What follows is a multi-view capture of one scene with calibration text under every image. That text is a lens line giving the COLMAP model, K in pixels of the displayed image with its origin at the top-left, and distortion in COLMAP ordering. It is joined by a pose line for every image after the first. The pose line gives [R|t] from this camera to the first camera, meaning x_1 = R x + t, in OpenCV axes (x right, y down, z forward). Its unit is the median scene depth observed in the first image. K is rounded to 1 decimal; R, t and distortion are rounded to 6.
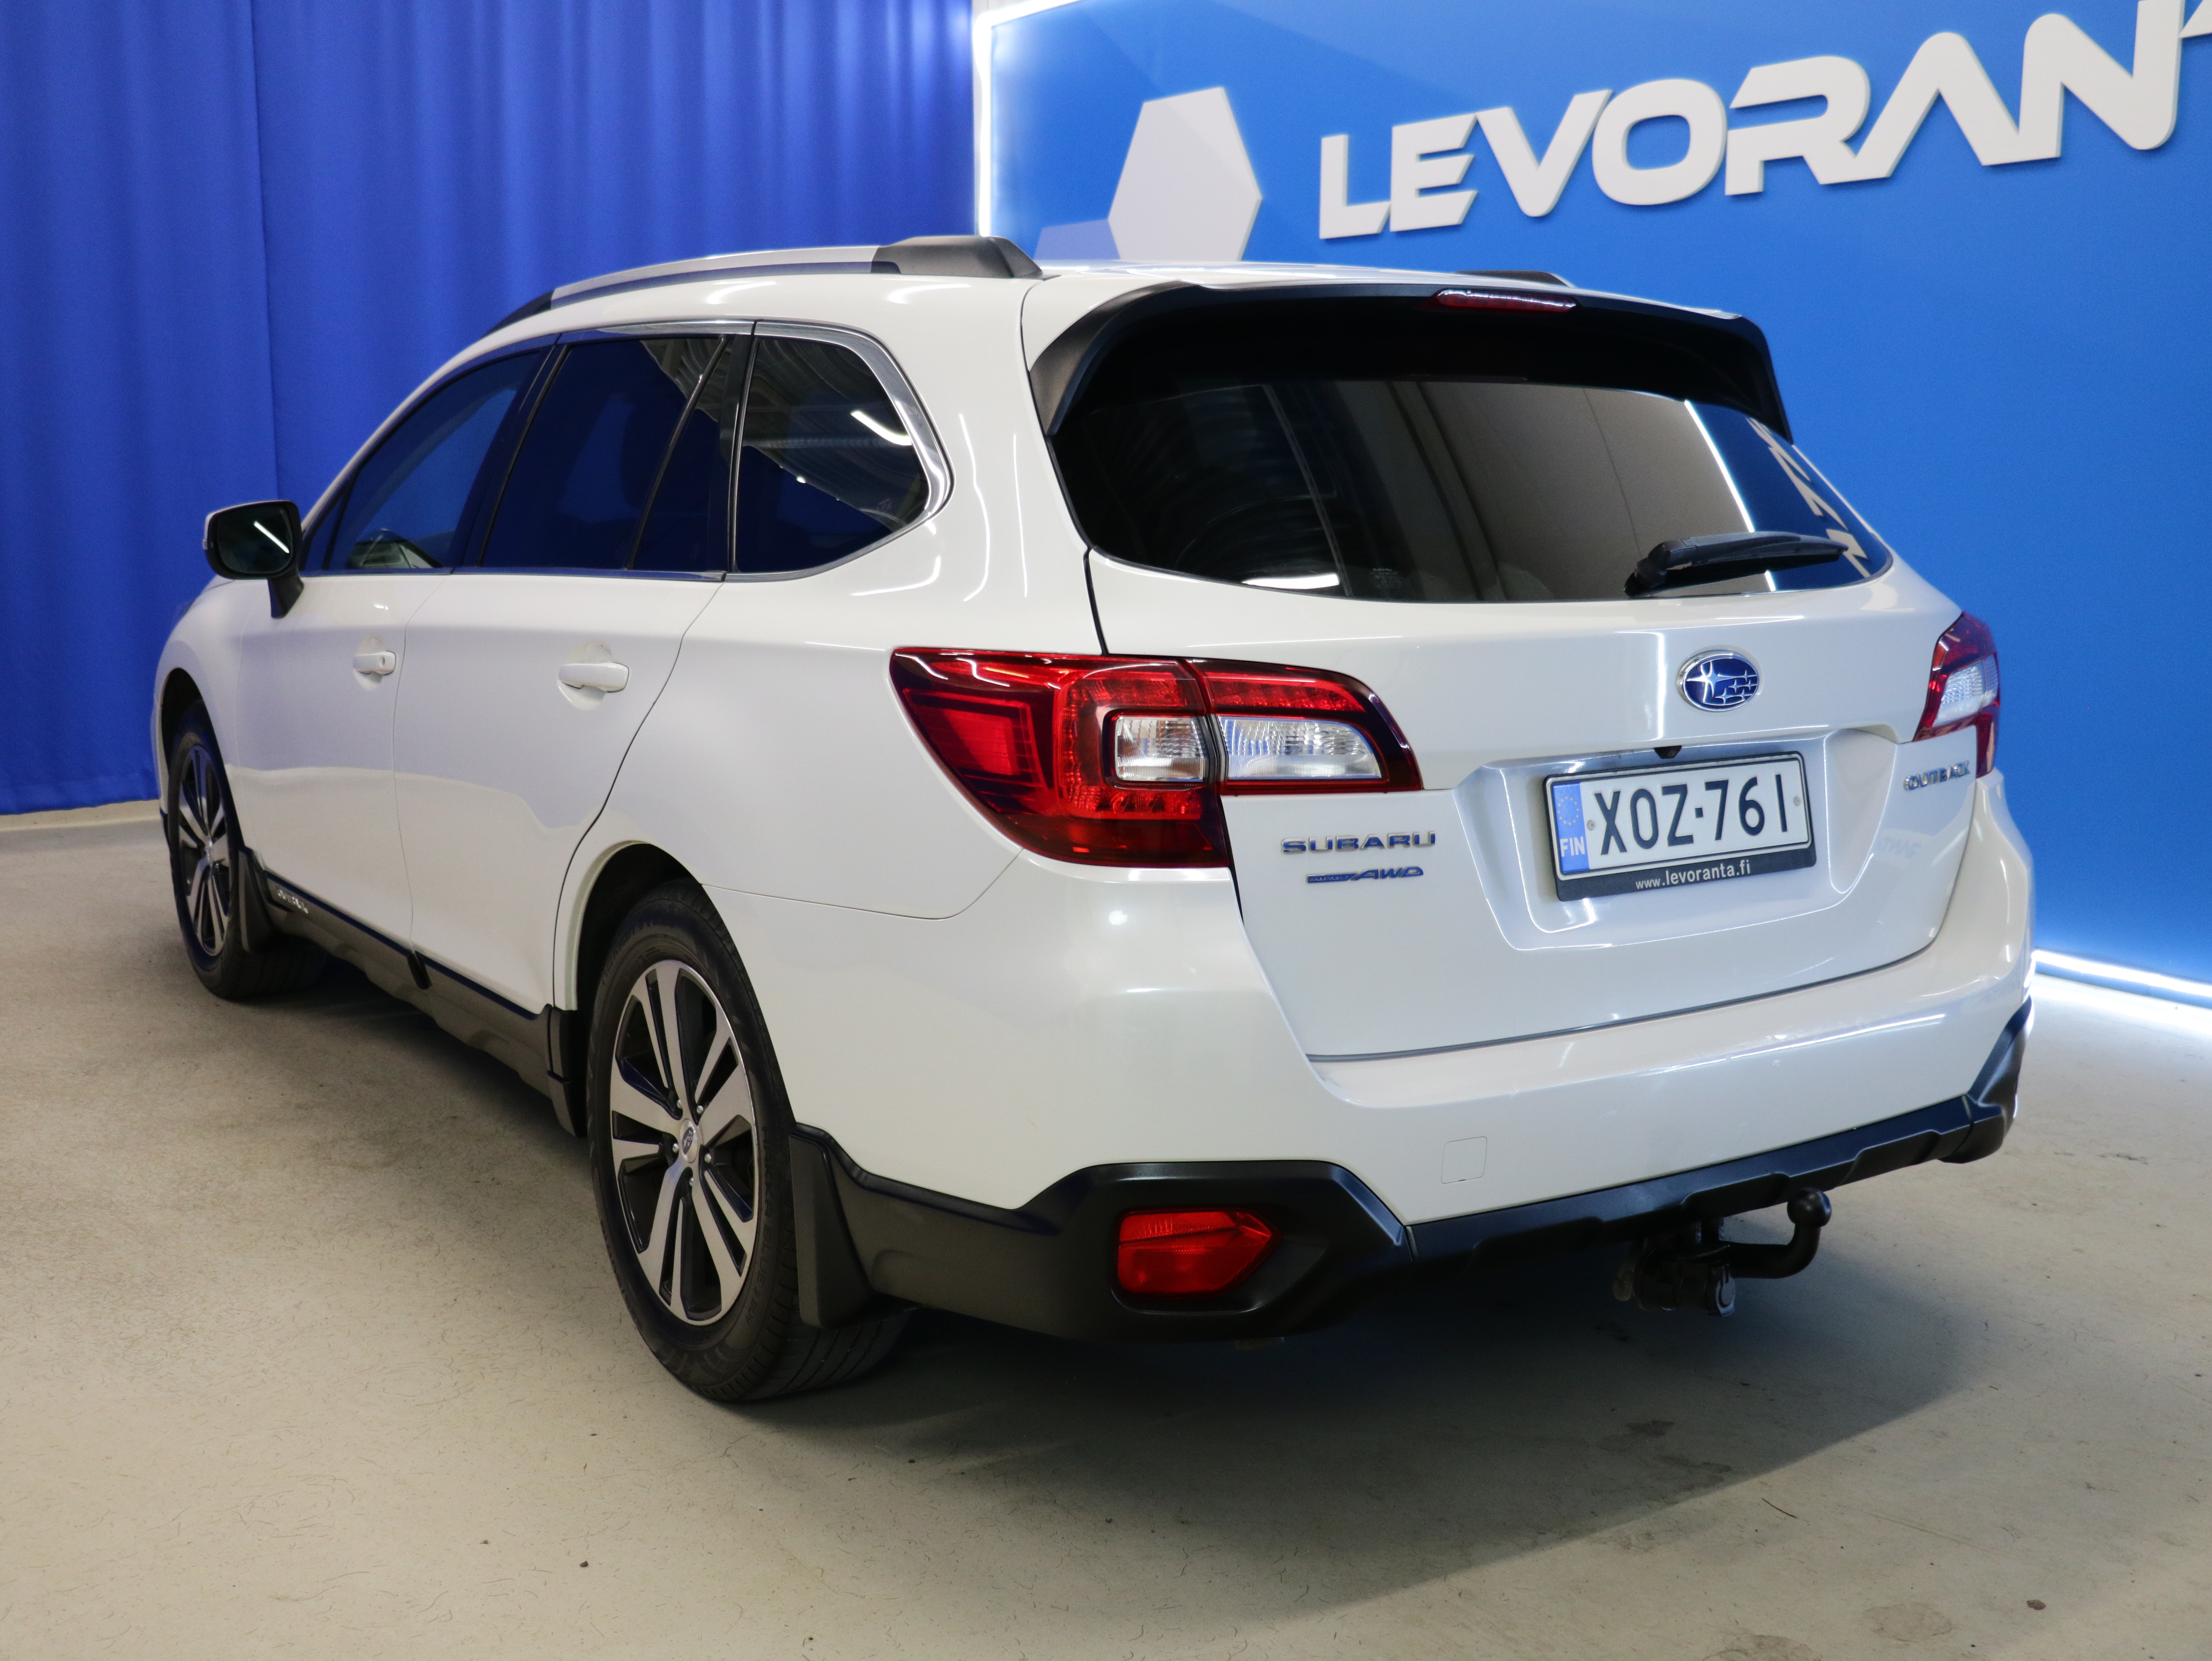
lens RADIAL K [[2308.2, 0, 1106.0], [0, 2308.2, 830.5], [0, 0, 1]] dist [-0.017369, 0.017123]
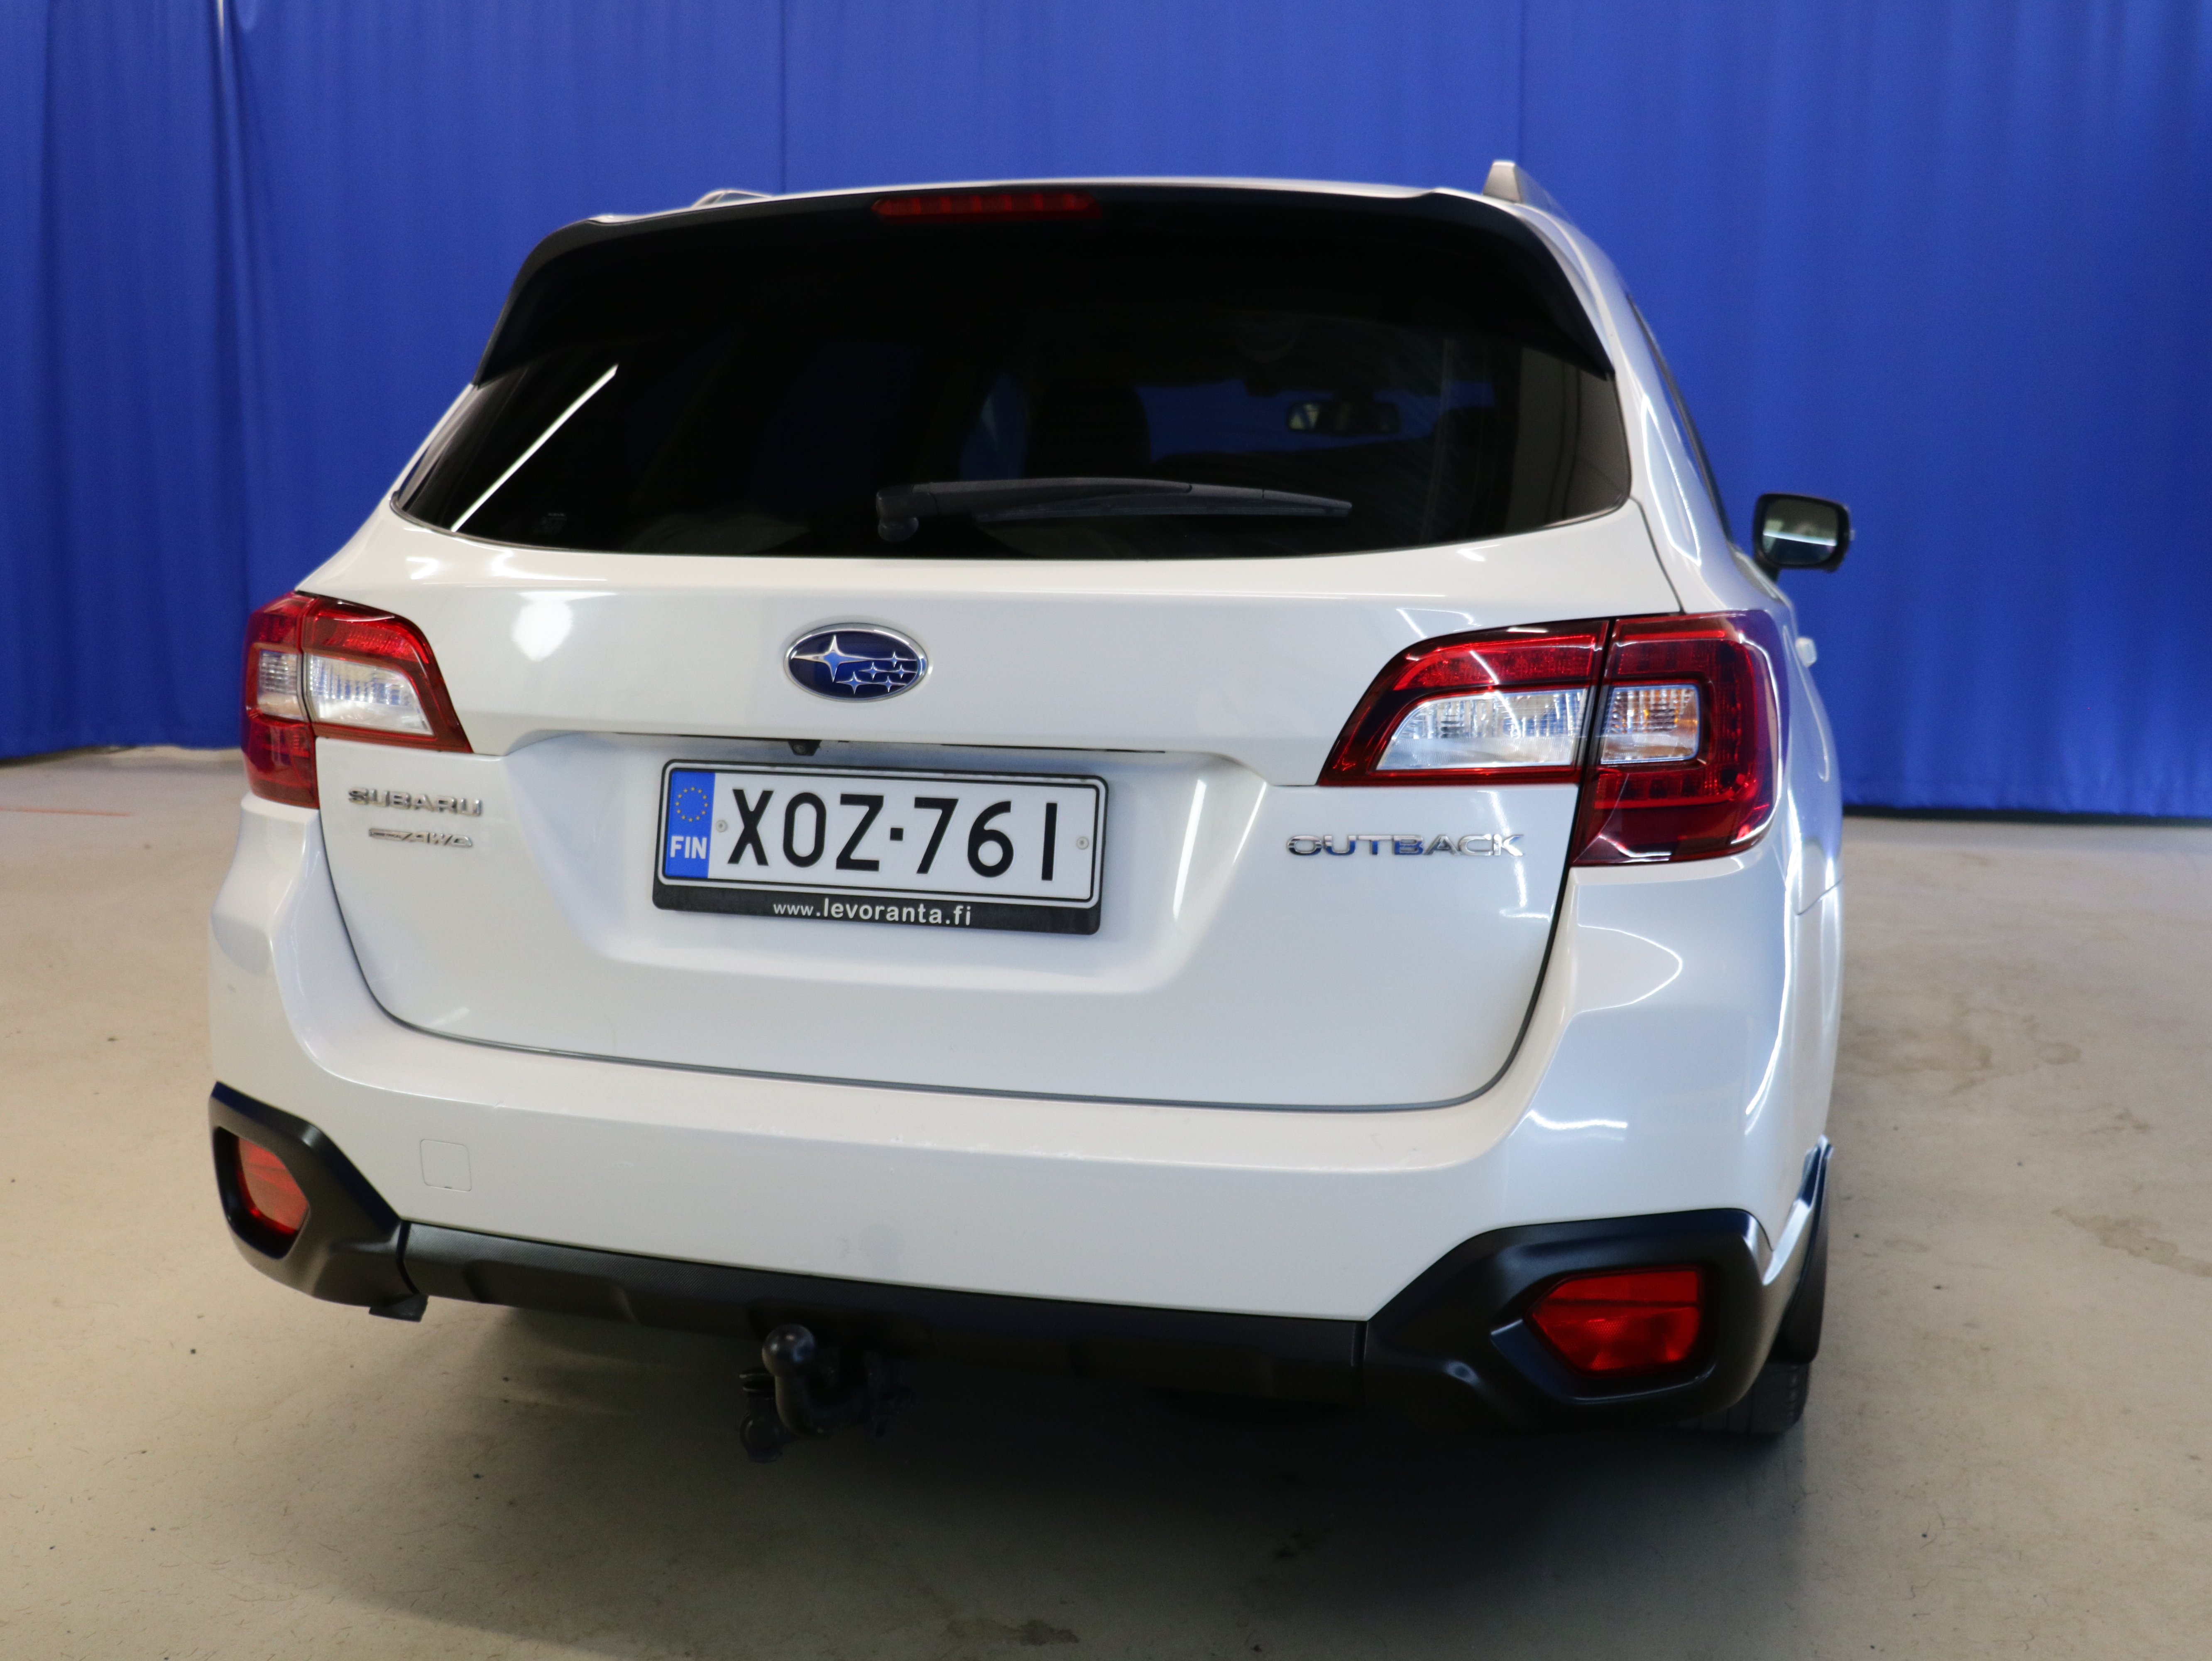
lens RADIAL K [[2219.7, 0, 1104.3], [0, 2219.7, 856.7], [0, 0, 1]] dist [-0.017870, -0.027390]
pose [[0.654480, 0.117082, -0.746959, 0.881015], [-0.123459, 0.991227, 0.047196, -0.045172], [0.745932, 0.061329, 0.663193, 0.565290]]
